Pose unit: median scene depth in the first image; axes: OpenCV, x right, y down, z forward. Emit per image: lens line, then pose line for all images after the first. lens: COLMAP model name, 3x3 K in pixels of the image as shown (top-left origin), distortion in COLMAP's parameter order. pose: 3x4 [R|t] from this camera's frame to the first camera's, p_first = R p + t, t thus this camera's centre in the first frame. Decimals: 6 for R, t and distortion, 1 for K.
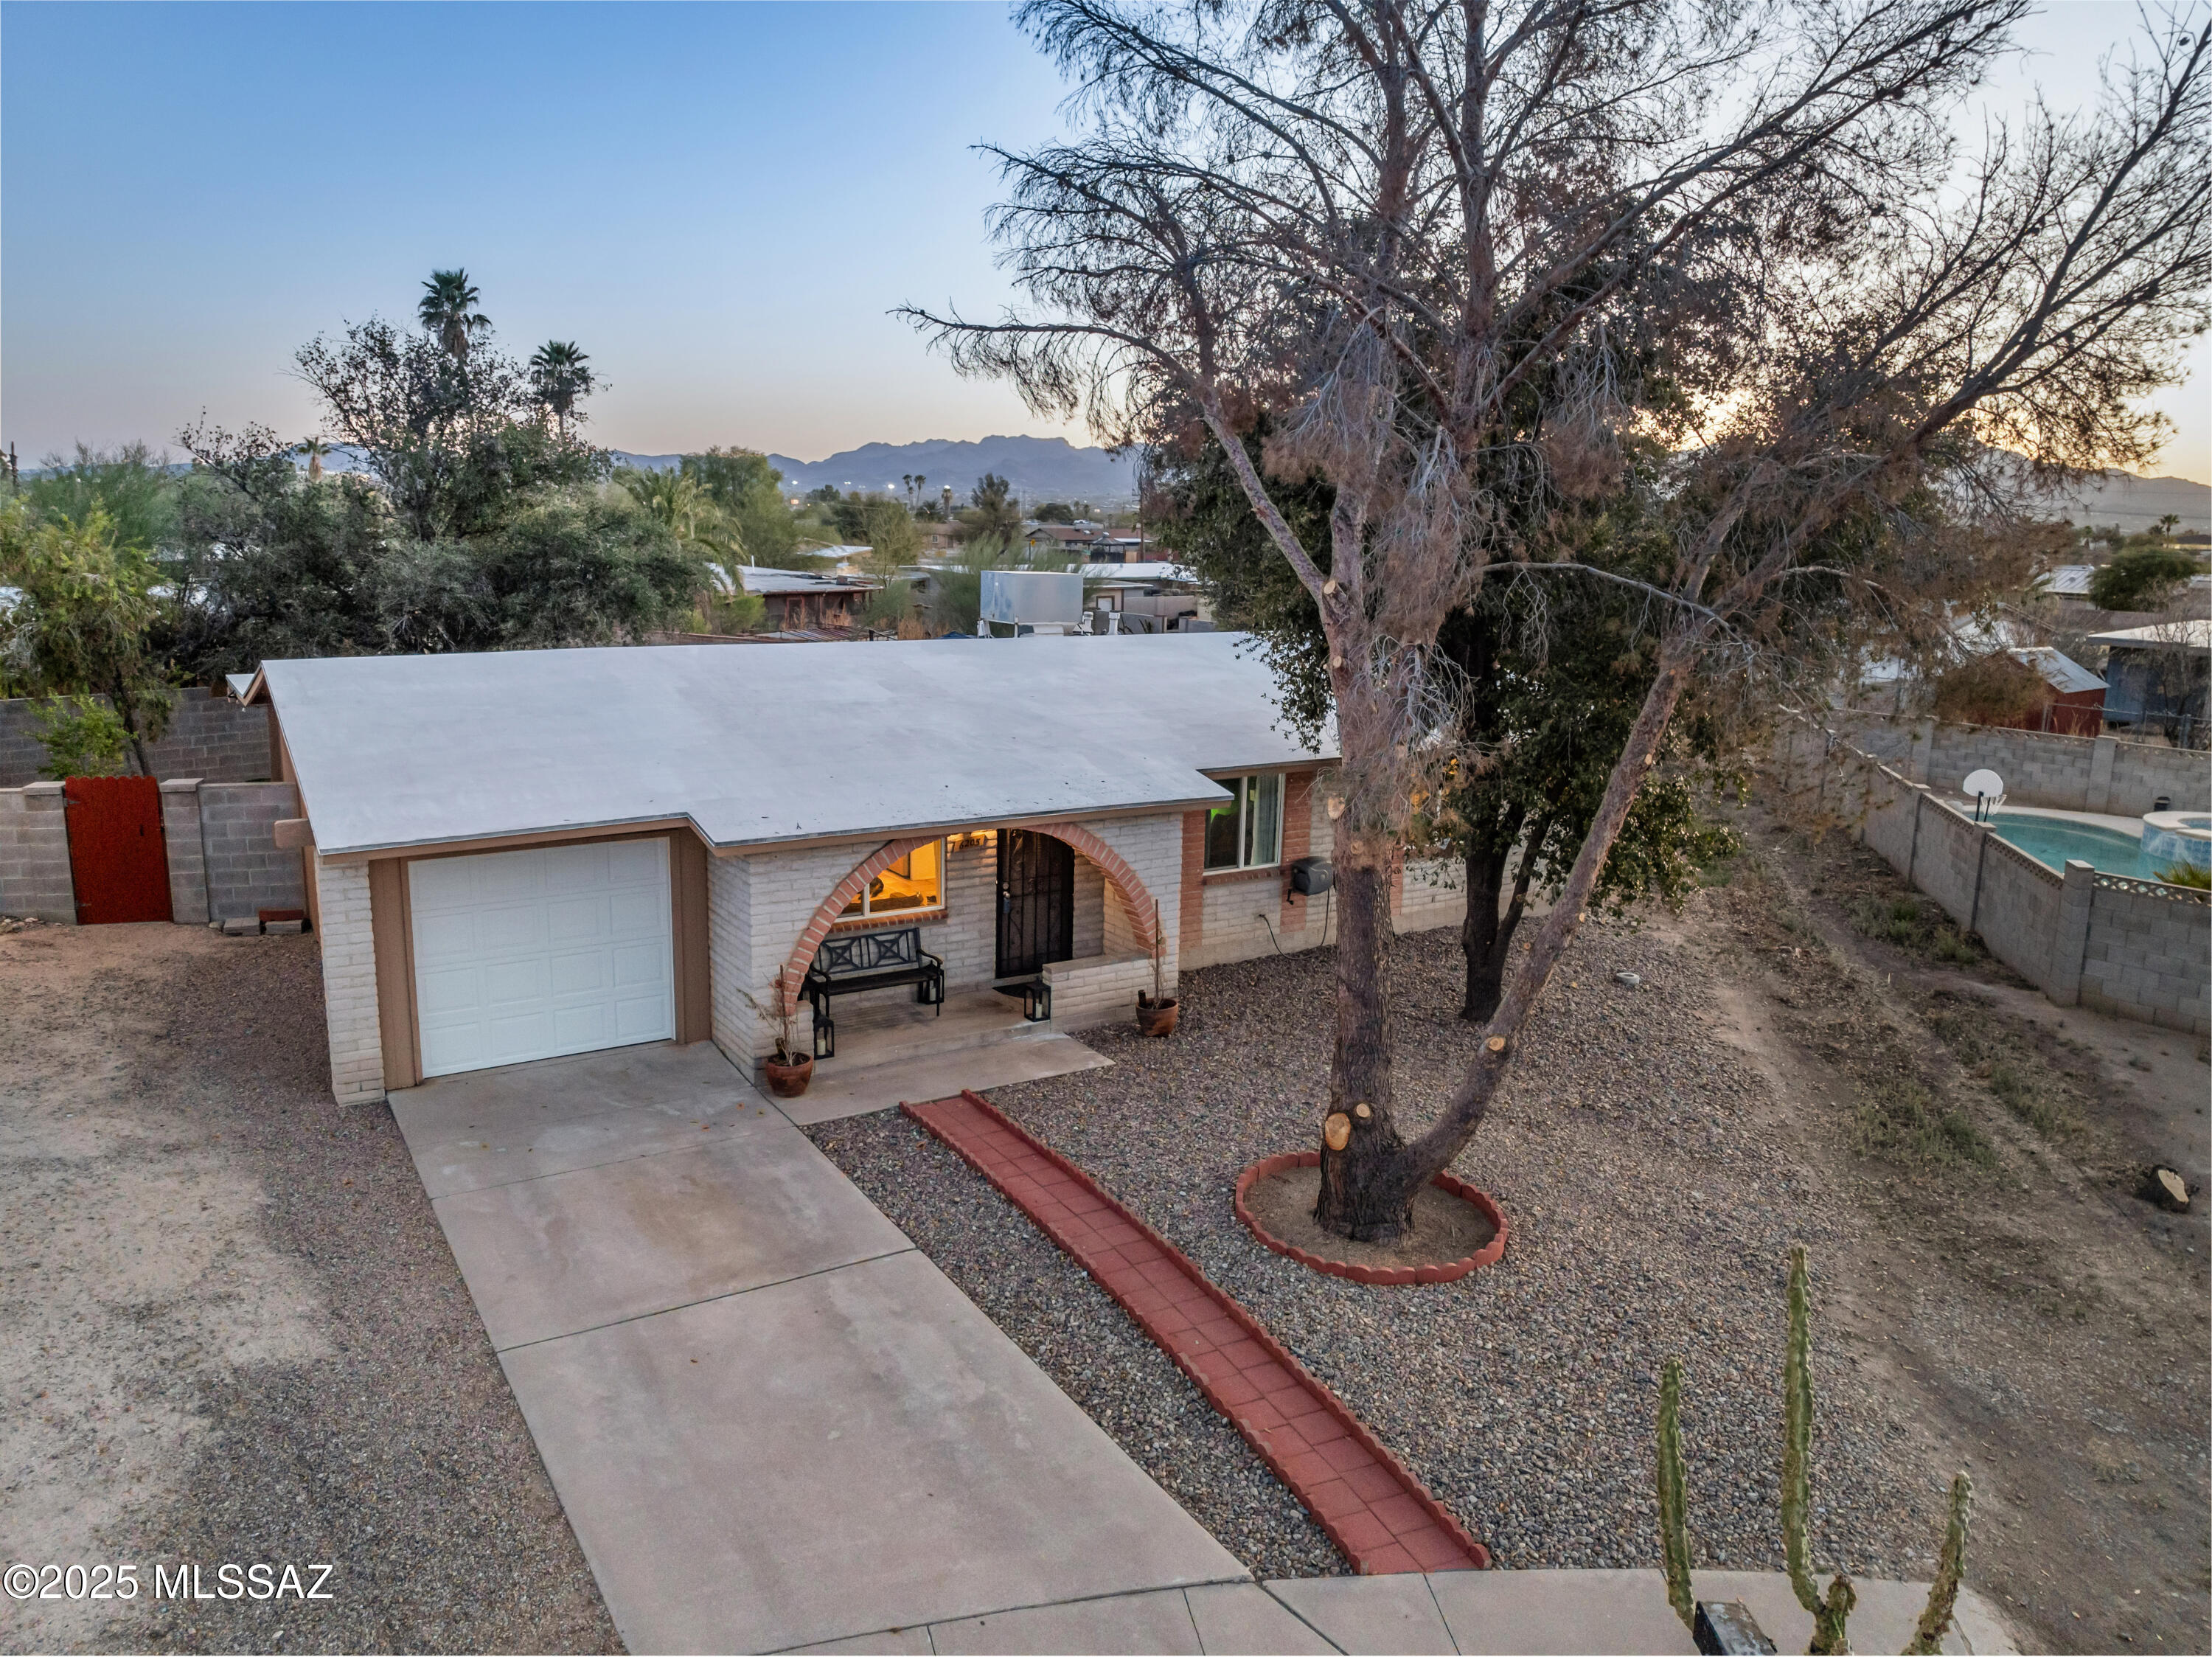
lens RADIAL K [[1591.0, 0, 1097.7], [0, 1591.0, 837.4], [0, 0, 1]] dist [-0.068708, 0.047494]
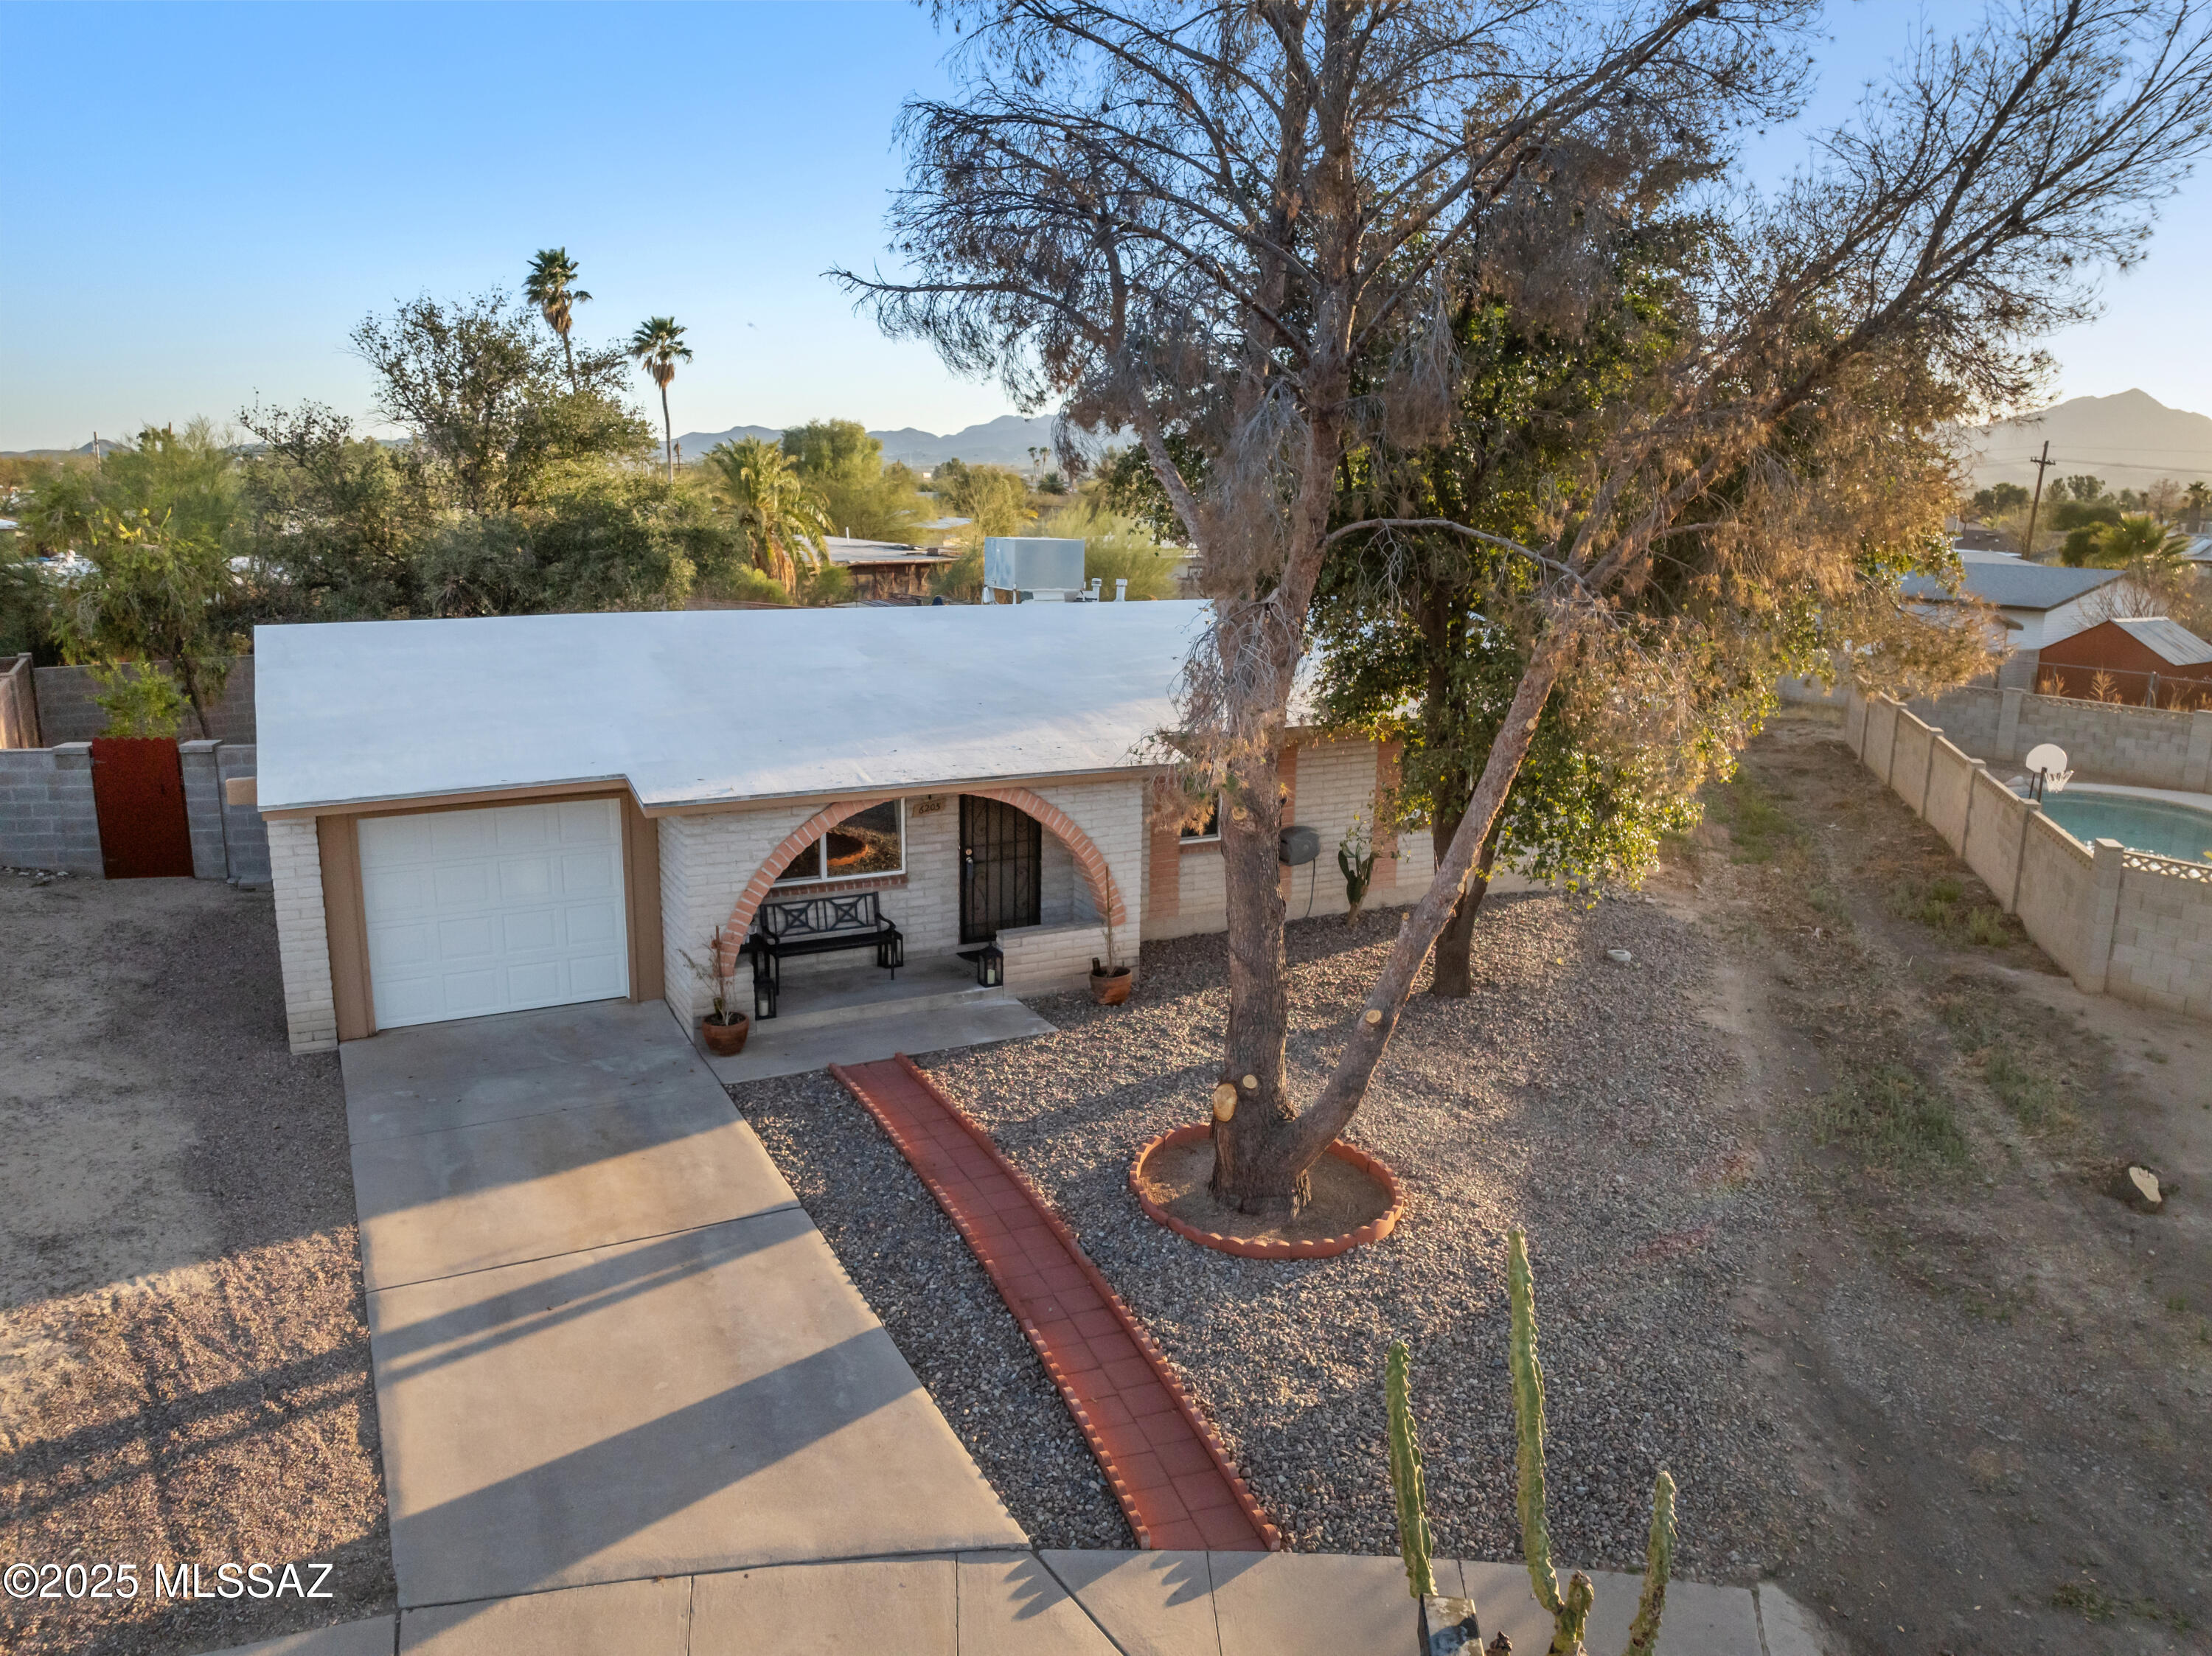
lens RADIAL K [[1590.9, 0, 1097.7], [0, 1590.9, 836.9], [0, 0, 1]] dist [-0.068708, 0.047494]
pose [[0.996426, 0.011250, -0.083718, 0.123403], [-0.009876, 0.999810, 0.016814, 0.004418], [0.083891, -0.015927, 0.996348, 0.013749]]
